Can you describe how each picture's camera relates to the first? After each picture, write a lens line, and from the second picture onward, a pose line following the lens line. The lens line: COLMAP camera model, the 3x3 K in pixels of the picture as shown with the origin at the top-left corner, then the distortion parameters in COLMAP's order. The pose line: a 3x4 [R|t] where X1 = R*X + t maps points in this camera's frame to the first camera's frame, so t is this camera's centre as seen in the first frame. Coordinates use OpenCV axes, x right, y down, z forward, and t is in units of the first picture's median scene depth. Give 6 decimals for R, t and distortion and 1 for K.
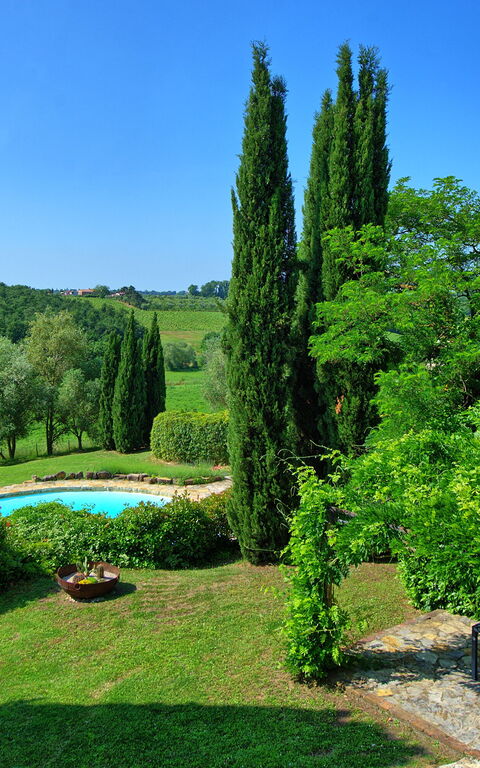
lens RADIAL K [[576.5, 0, 240.0], [0, 576.5, 384.0], [0, 0, 1]] dist [0.000541, 0.000385]
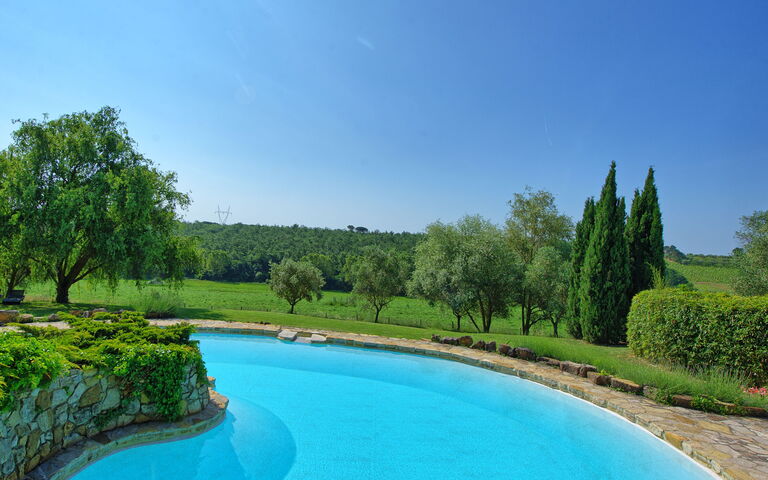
lens RADIAL K [[384.3, 0, 384.0], [0, 384.3, 240.0], [0, 0, 1]] dist [0.000229, -0.000247]
pose [[0.672814, -0.017970, -0.739594, -0.008662], [-0.113590, 0.985342, -0.127274, 0.092951], [0.731040, 0.169642, 0.660910, 0.503992]]
